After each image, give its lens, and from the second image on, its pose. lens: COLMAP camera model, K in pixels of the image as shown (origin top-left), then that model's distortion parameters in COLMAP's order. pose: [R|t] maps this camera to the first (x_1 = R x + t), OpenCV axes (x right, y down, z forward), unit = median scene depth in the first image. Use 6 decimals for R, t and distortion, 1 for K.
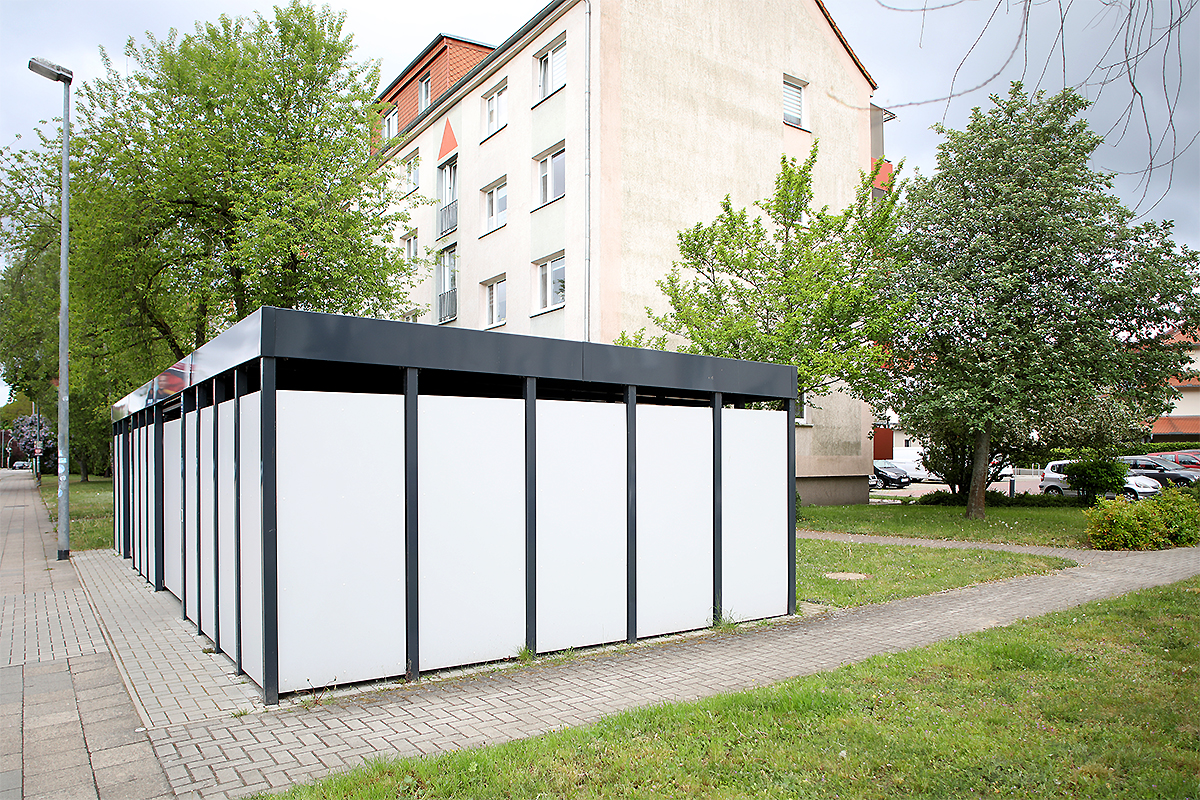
lens RADIAL K [[820.5, 0, 599.4], [0, 820.5, 409.7], [0, 0, 1]] dist [-0.031978, 0.017149]
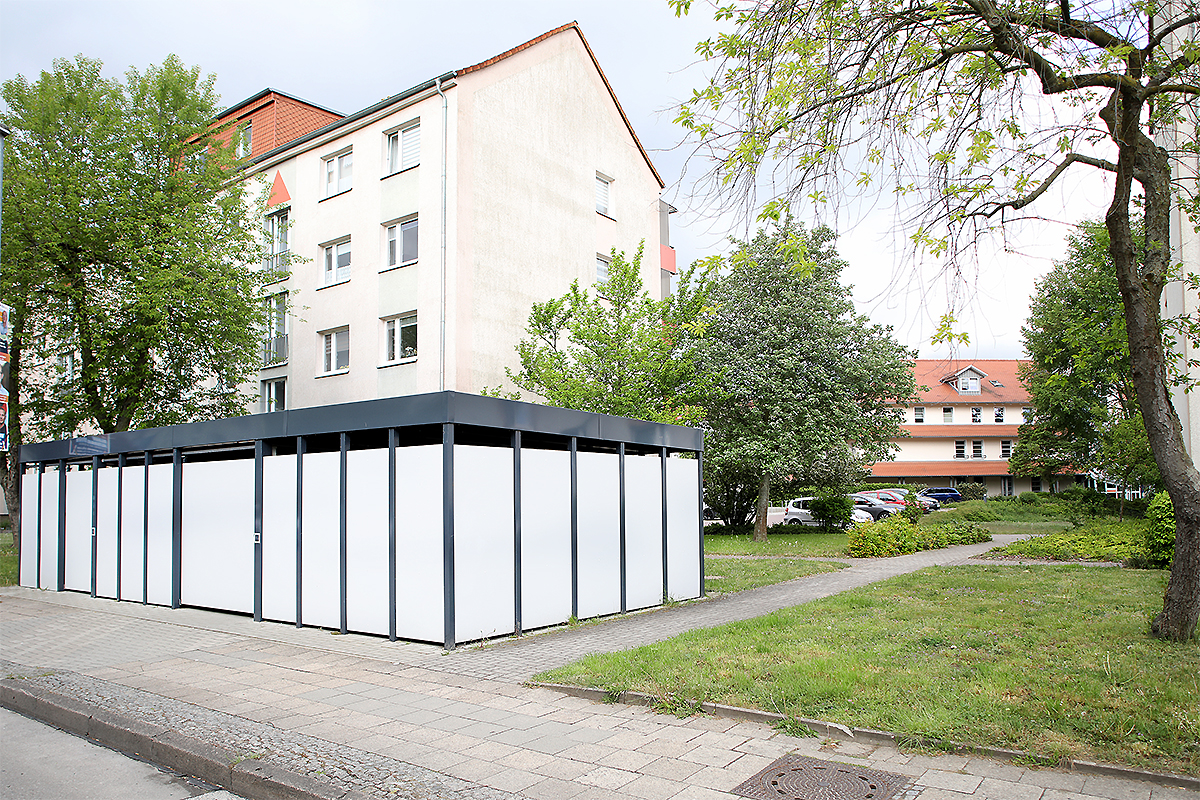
lens RADIAL K [[820.5, 0, 597.9], [0, 820.5, 395.3], [0, 0, 1]] dist [-0.031978, 0.017149]
pose [[0.952709, 0.031226, 0.302276, -0.141756], [-0.010090, 0.997409, -0.071233, -0.001846], [-0.303717, 0.064814, 0.950555, -0.130491]]
